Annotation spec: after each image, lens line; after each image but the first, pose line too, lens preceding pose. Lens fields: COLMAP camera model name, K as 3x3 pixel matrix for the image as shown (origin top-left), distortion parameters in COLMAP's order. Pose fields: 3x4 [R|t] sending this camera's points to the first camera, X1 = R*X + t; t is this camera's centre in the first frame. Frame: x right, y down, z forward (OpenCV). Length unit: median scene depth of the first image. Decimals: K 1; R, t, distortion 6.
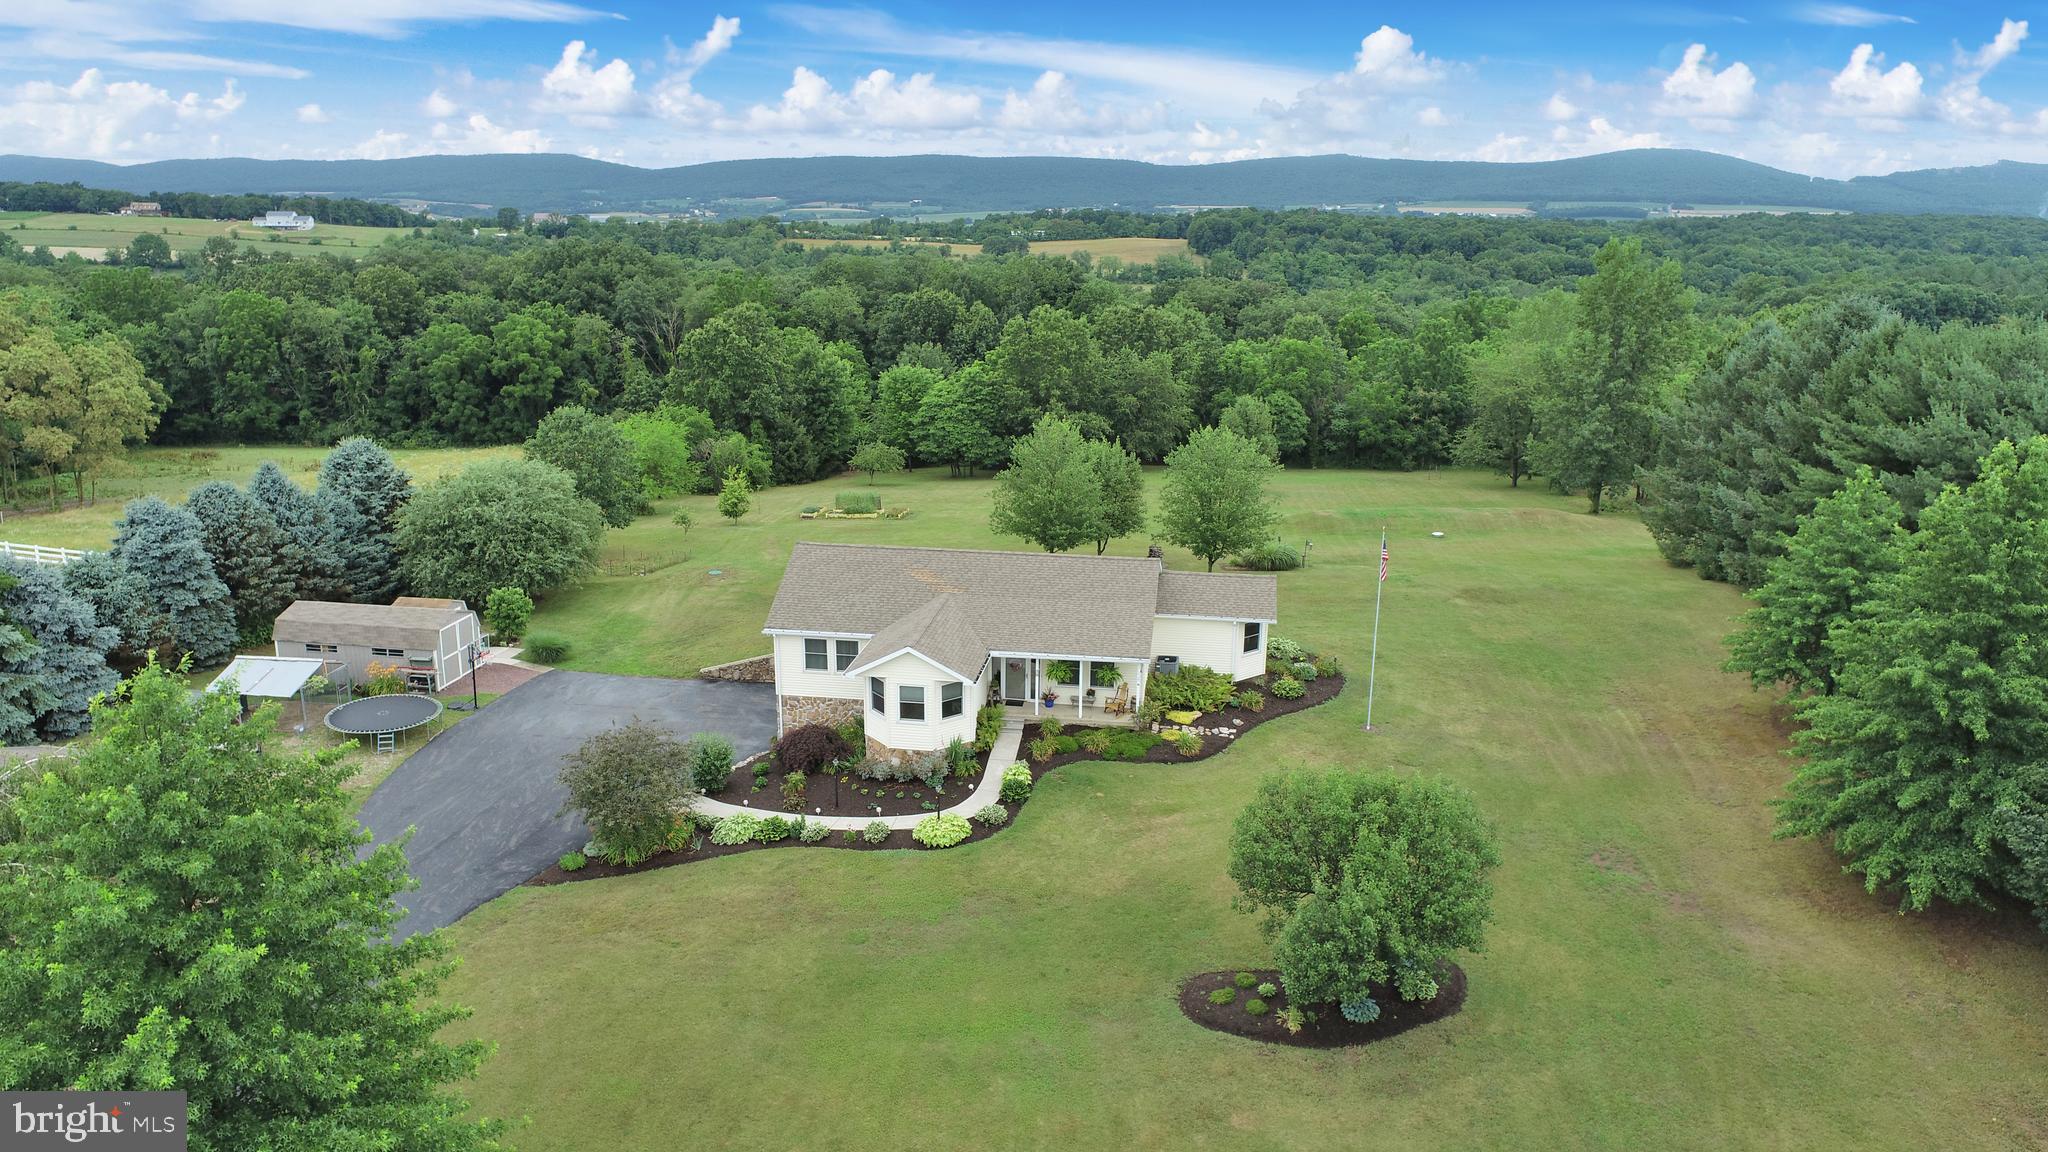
lens RADIAL K [[1379.2, 0, 1024.8], [0, 1379.2, 569.0], [0, 0, 1]] dist [-0.017044, 0.006451]
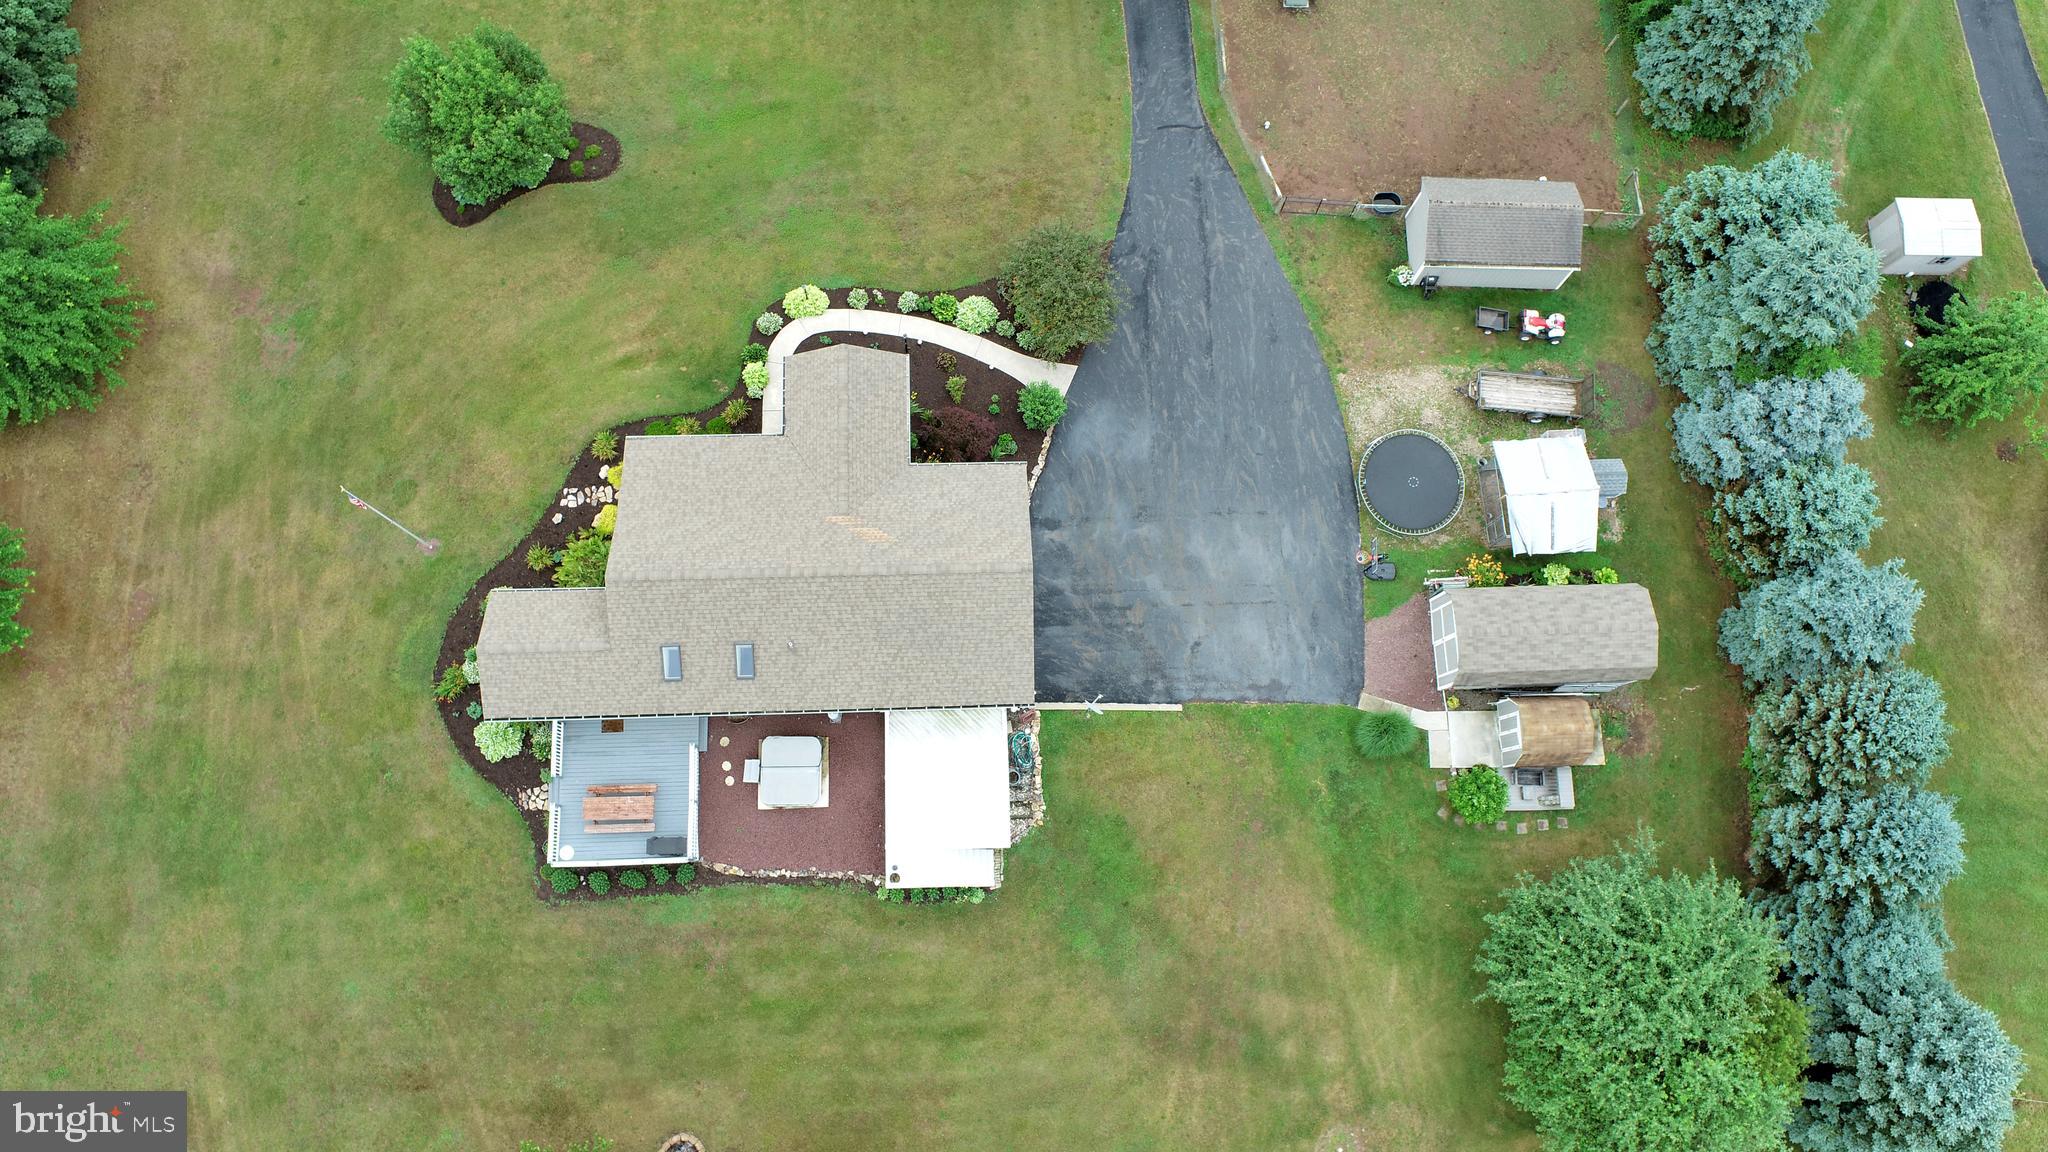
lens RADIAL K [[1379.2, 0, 1021.8], [0, 1379.2, 559.8], [0, 0, 1]] dist [-0.017044, 0.006451]
pose [[-0.983703, 0.160923, -0.080203, -0.051058], [-0.087705, -0.040057, 0.995341, -0.484058], [0.156961, 0.986154, 0.053518, 0.525238]]
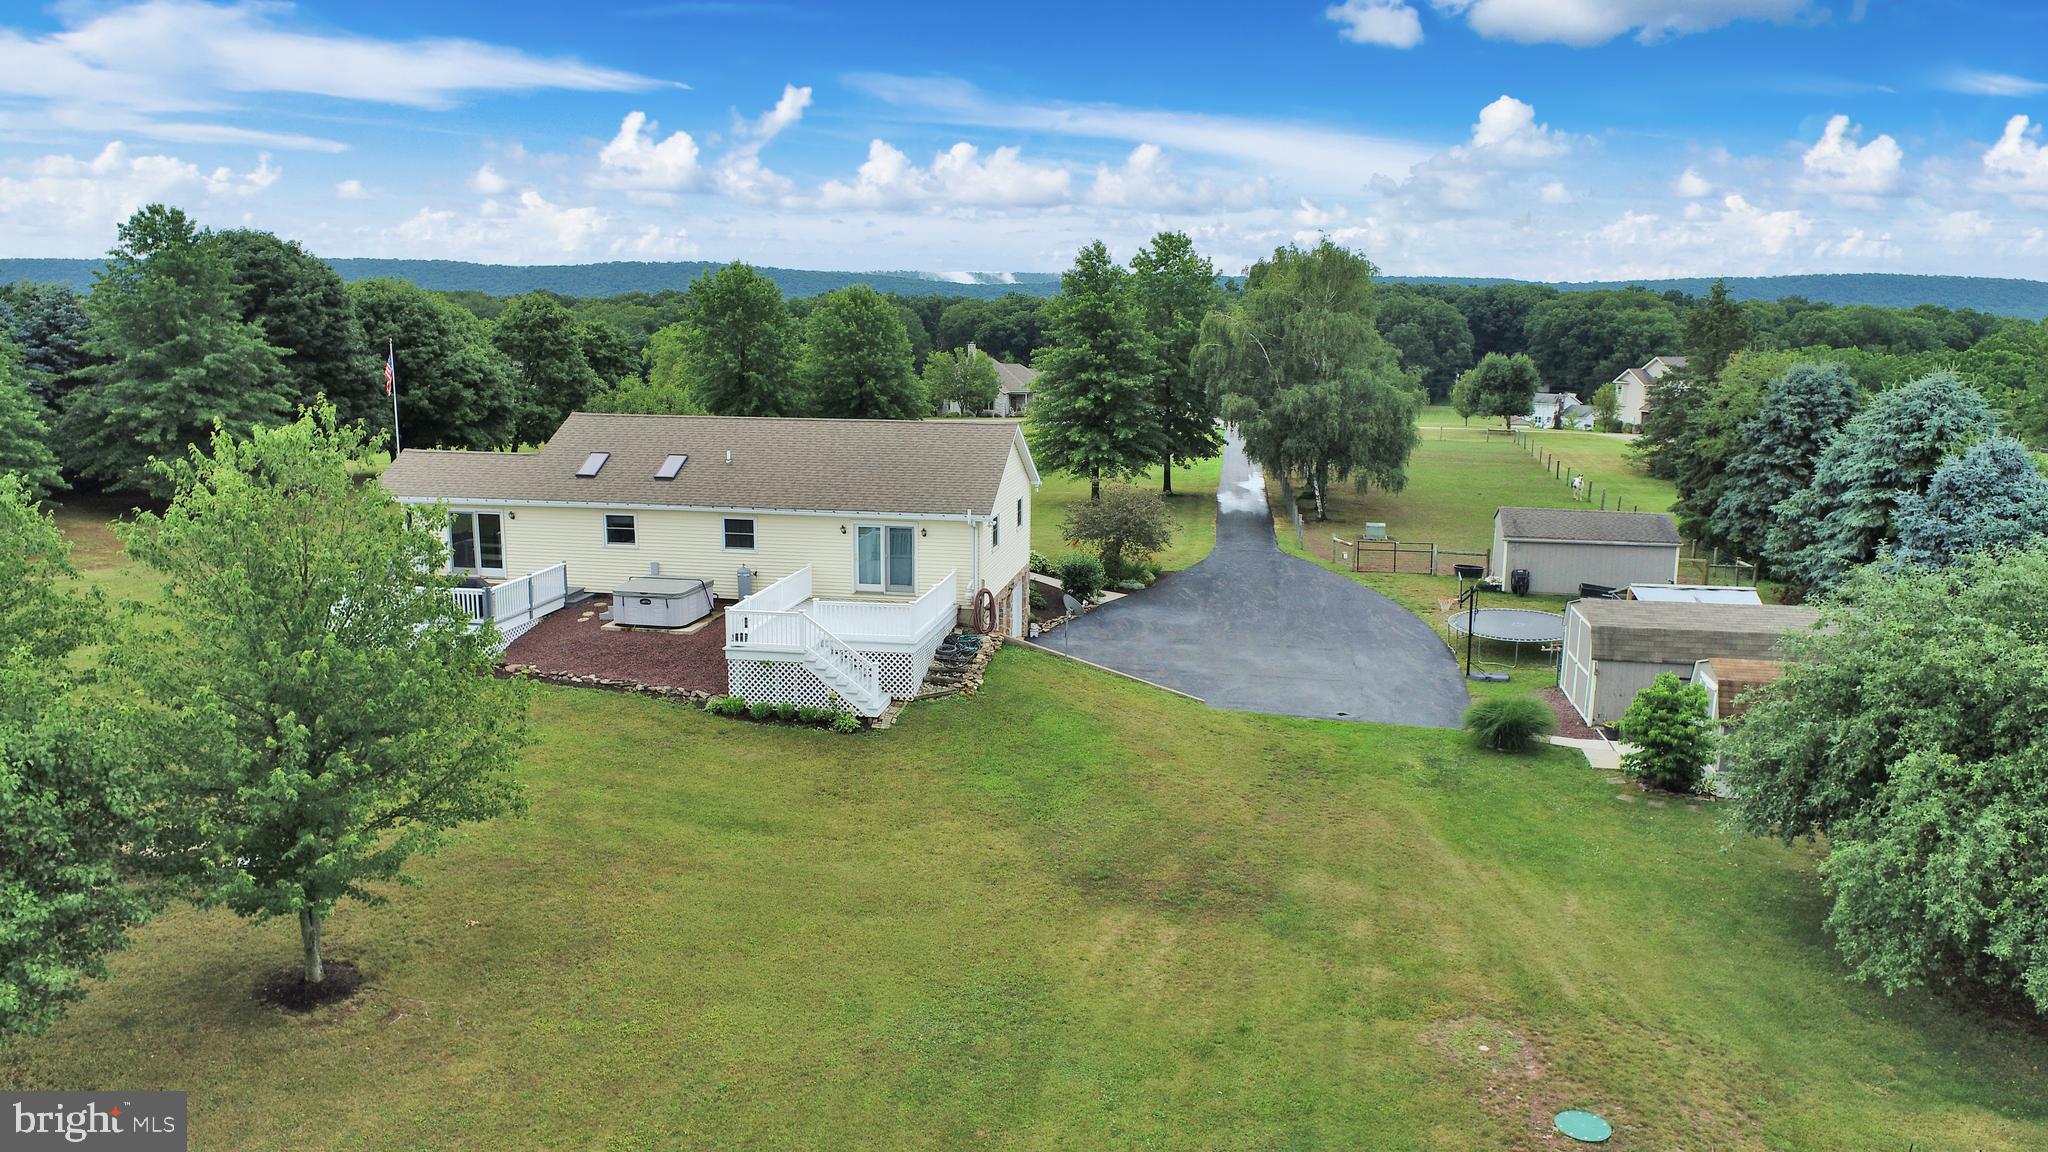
lens RADIAL K [[1379.2, 0, 1025.4], [0, 1379.2, 575.7], [0, 0, 1]] dist [-0.017044, 0.006451]
pose [[-0.999603, -0.016831, 0.022614, -0.104807], [-0.005138, 0.897549, 0.440885, -0.155238], [-0.027718, 0.440594, -0.897279, 0.952952]]
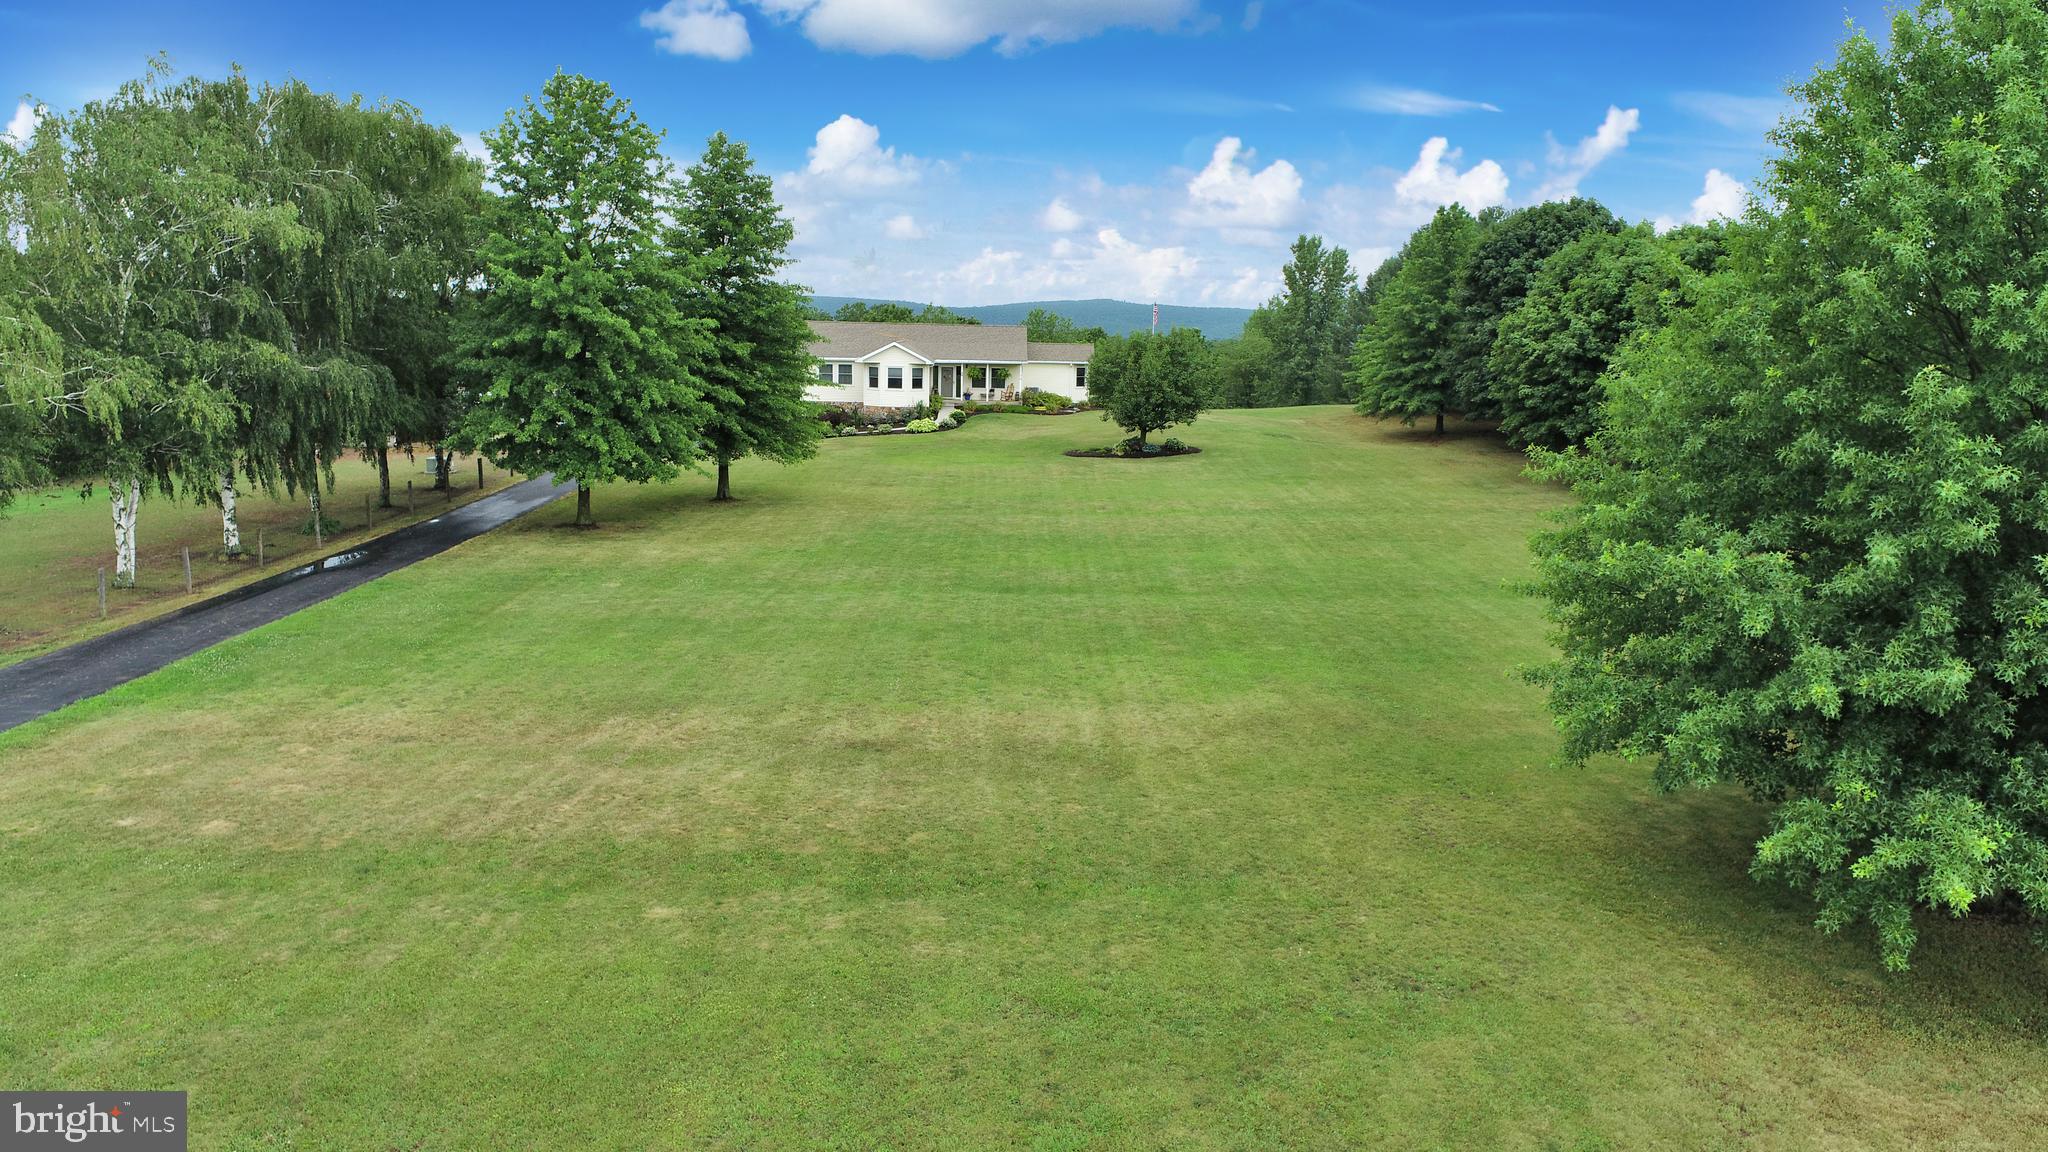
lens RADIAL K [[1379.2, 0, 1034.4], [0, 1379.2, 580.5], [0, 0, 1]] dist [-0.017044, 0.006451]
pose [[0.986015, -0.013802, 0.166086, -0.095386], [0.028720, 0.995728, -0.087756, 0.241950], [-0.164166, 0.091299, 0.982199, -0.340311]]
